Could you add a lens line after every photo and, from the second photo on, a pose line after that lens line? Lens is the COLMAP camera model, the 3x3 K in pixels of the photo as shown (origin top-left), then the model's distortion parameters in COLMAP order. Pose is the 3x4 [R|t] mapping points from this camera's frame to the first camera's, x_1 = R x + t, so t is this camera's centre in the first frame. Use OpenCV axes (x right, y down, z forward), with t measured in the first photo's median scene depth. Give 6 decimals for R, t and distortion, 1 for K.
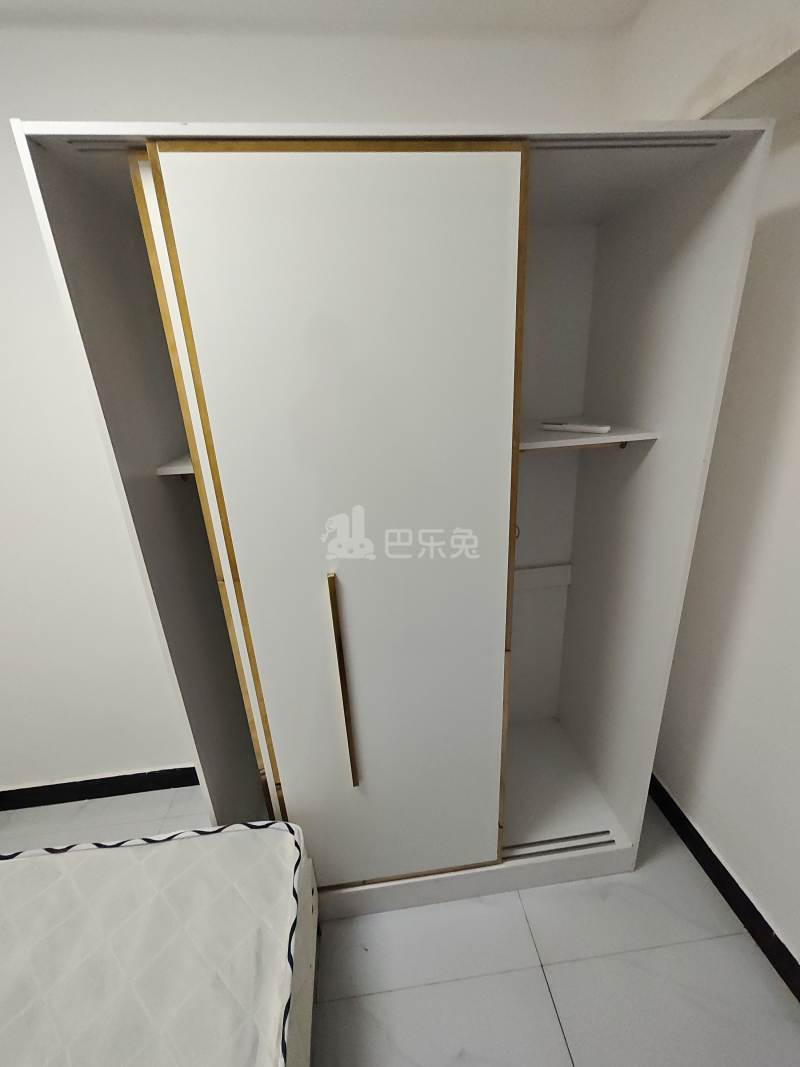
lens RADIAL K [[458.7, 0, 400.0], [0, 458.7, 533.5], [0, 0, 1]] dist [-0.012861, 0.009056]
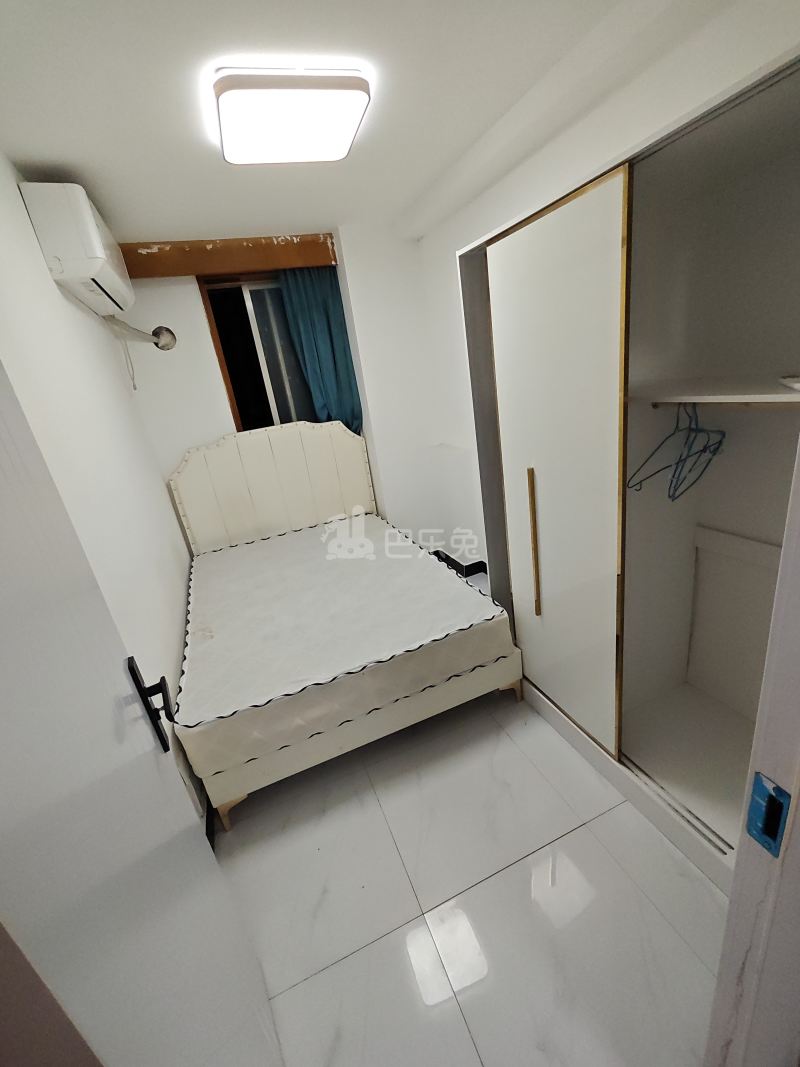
lens RADIAL K [[460.5, 0, 403.1], [0, 460.5, 540.0], [0, 0, 1]] dist [-0.030945, 0.026991]
pose [[0.268977, 0.351009, -0.896908, 1.307055], [-0.211606, 0.930011, 0.300505, -0.071426], [0.939614, 0.108962, 0.324427, 0.043821]]
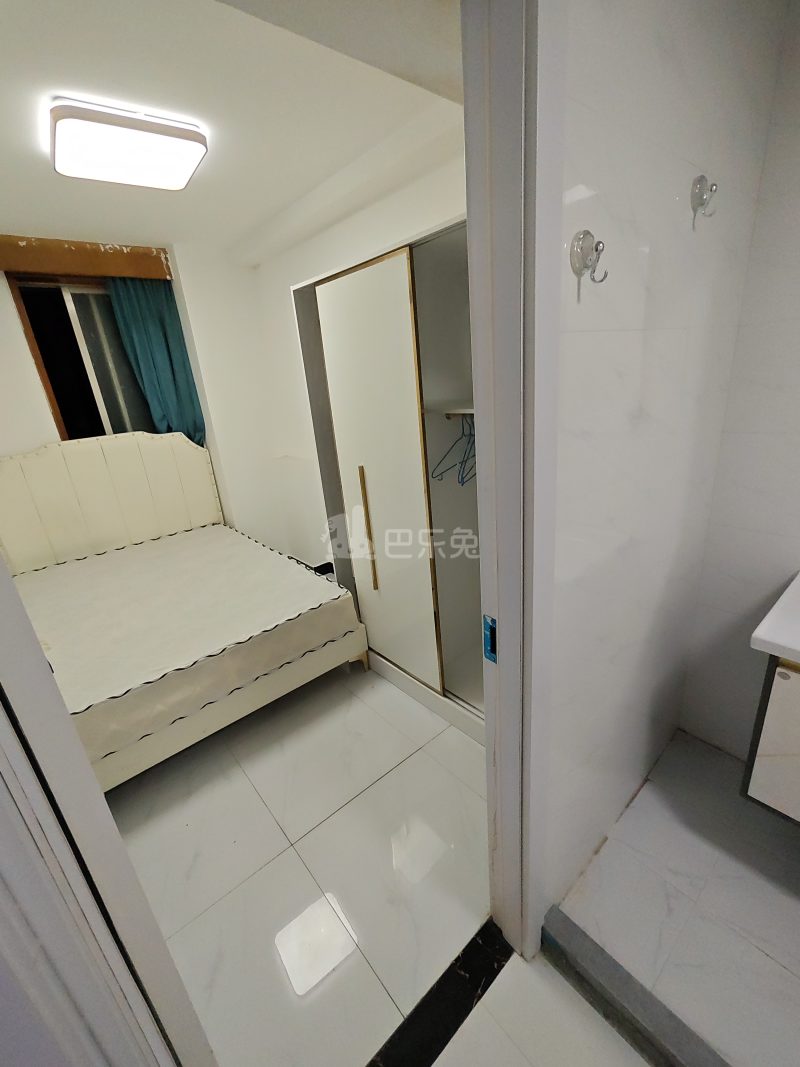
lens RADIAL K [[460.5, 0, 403.1], [0, 460.5, 540.0], [0, 0, 1]] dist [-0.030945, 0.026991]
pose [[0.559898, 0.288261, -0.776801, 1.634361], [-0.236268, 0.954150, 0.183777, -0.019091], [0.794161, 0.080637, 0.602334, -0.067998]]
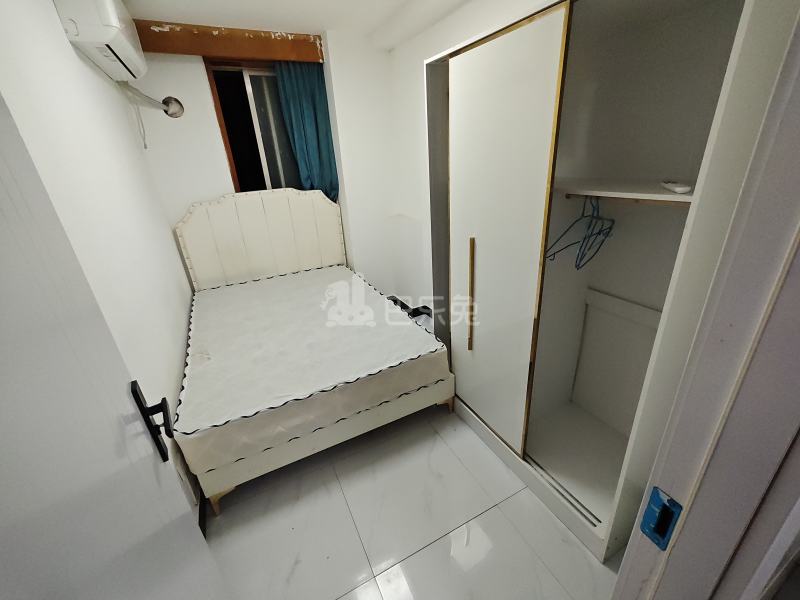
lens RADIAL K [[343.9, 0, 401.4], [0, 343.9, 300.0], [0, 0, 1]] dist [-0.012861, 0.009056]
pose [[0.350267, 0.399907, -0.846987, 1.219161], [-0.290158, 0.906117, 0.307832, -0.047486], [0.890573, 0.137937, 0.433419, 0.032175]]
